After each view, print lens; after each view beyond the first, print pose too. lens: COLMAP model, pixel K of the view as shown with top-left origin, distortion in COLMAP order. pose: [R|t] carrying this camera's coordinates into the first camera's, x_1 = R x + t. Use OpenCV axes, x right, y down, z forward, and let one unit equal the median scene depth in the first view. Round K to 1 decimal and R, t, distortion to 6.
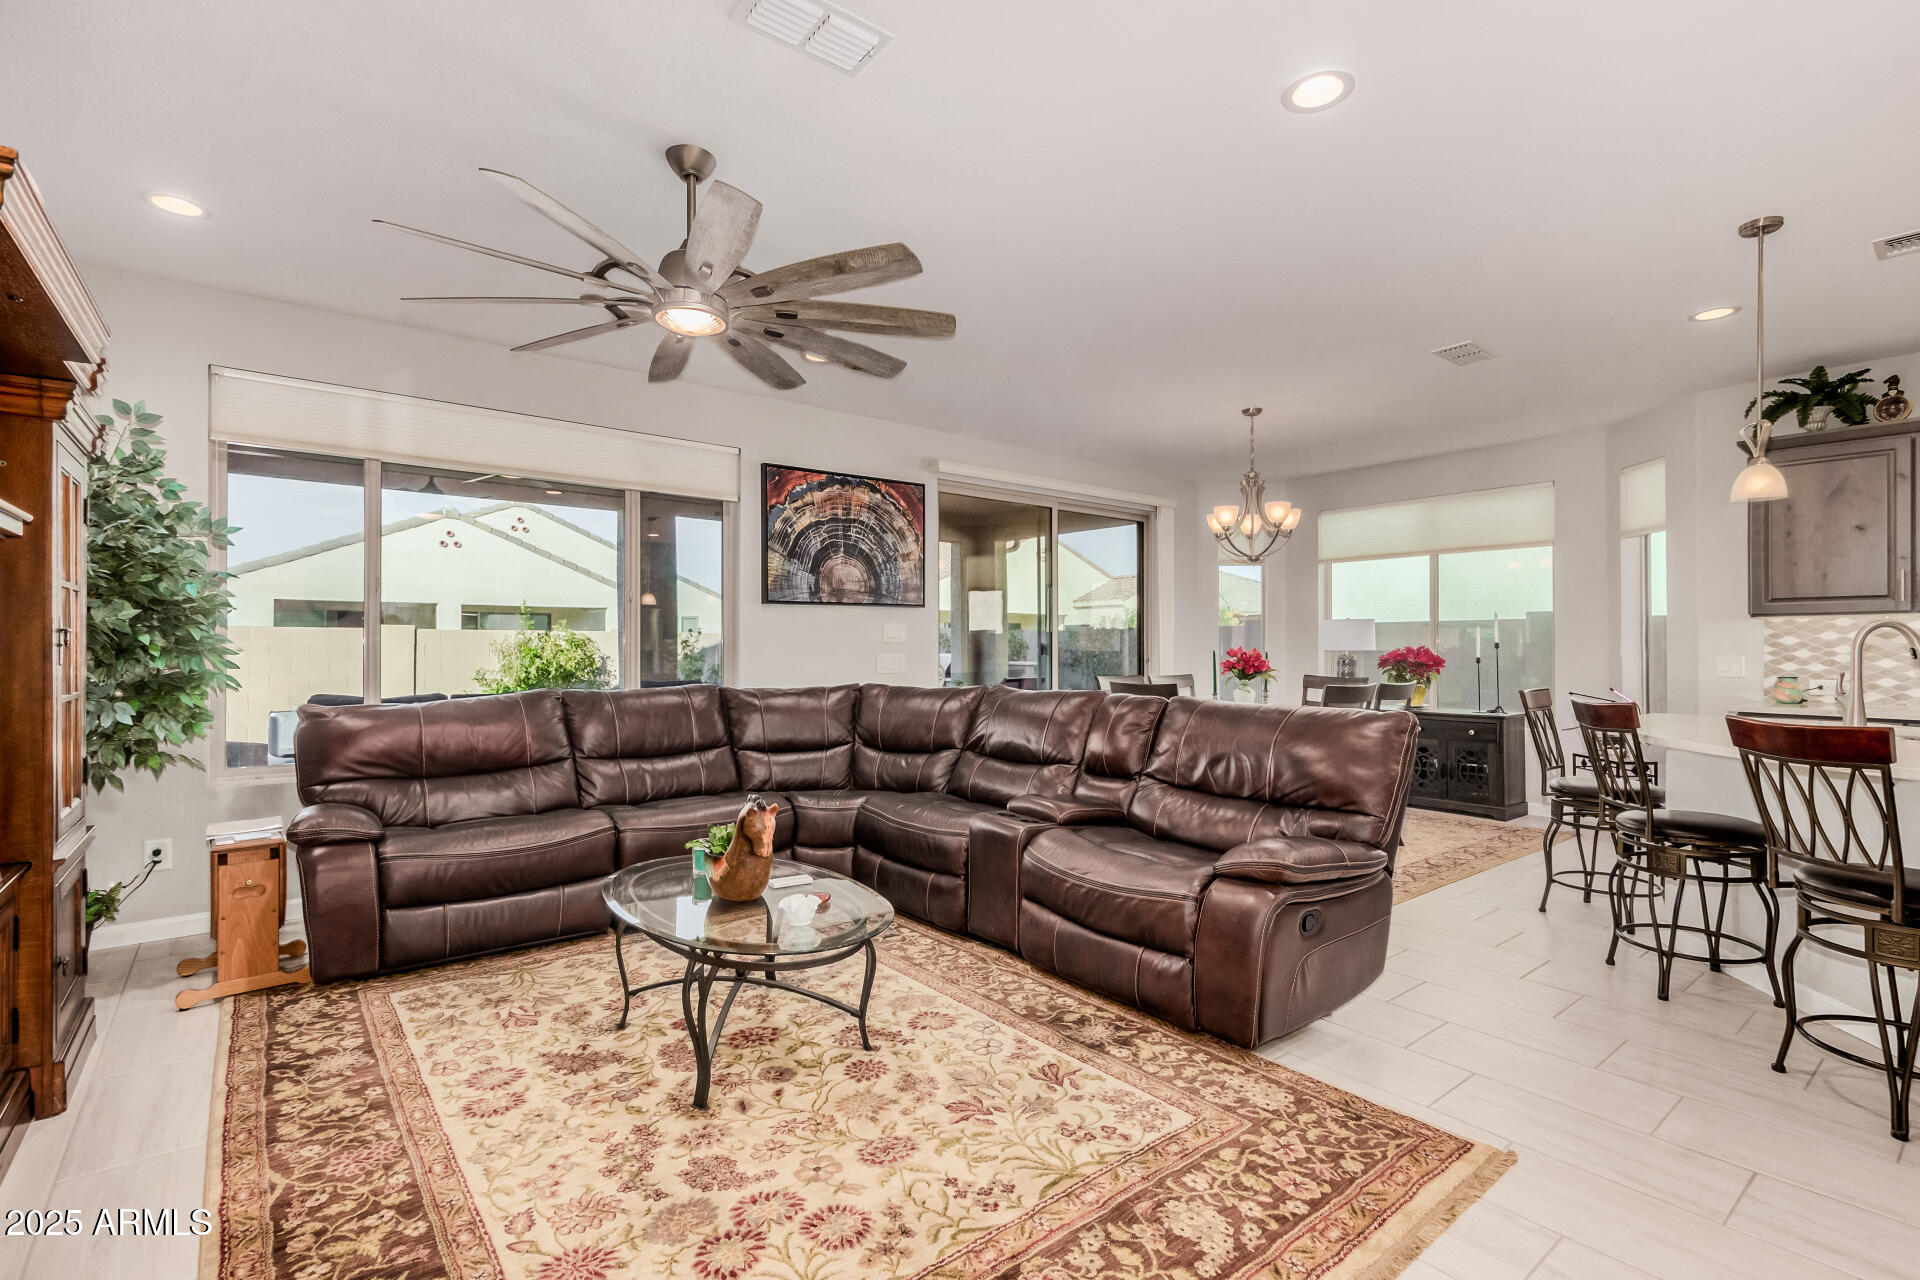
lens RADIAL K [[889.7, 0, 967.8], [0, 889.7, 645.9], [0, 0, 1]] dist [0.006116, -0.001065]
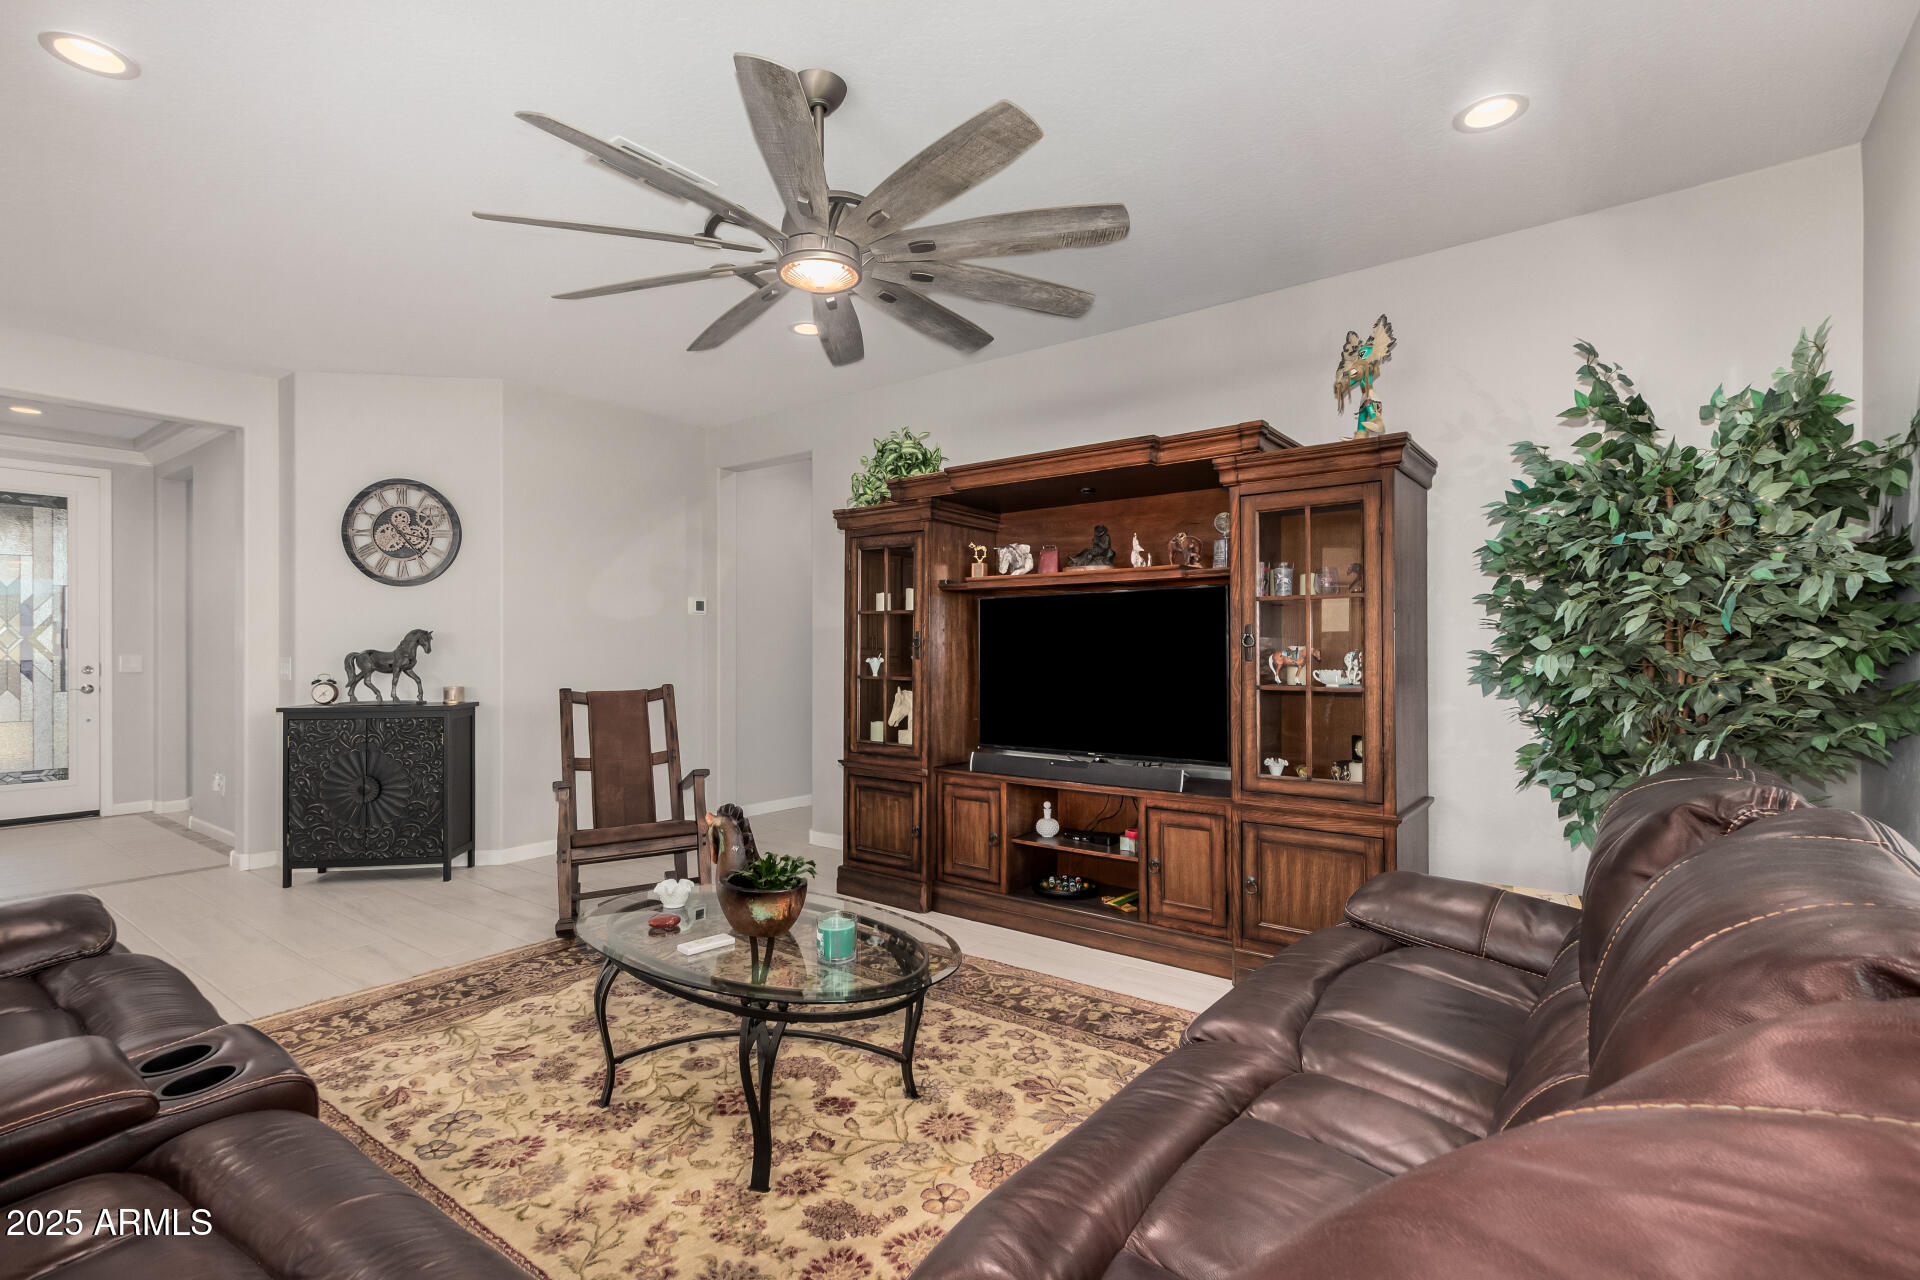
lens RADIAL K [[889.7, 0, 962.4], [0, 889.7, 646.5], [0, 0, 1]] dist [0.006116, -0.001065]
pose [[-0.972381, -0.001720, -0.233394, -0.256521], [0.000214, 0.999966, -0.008258, 0.009453], [0.233401, -0.008080, -0.972347, 1.991997]]
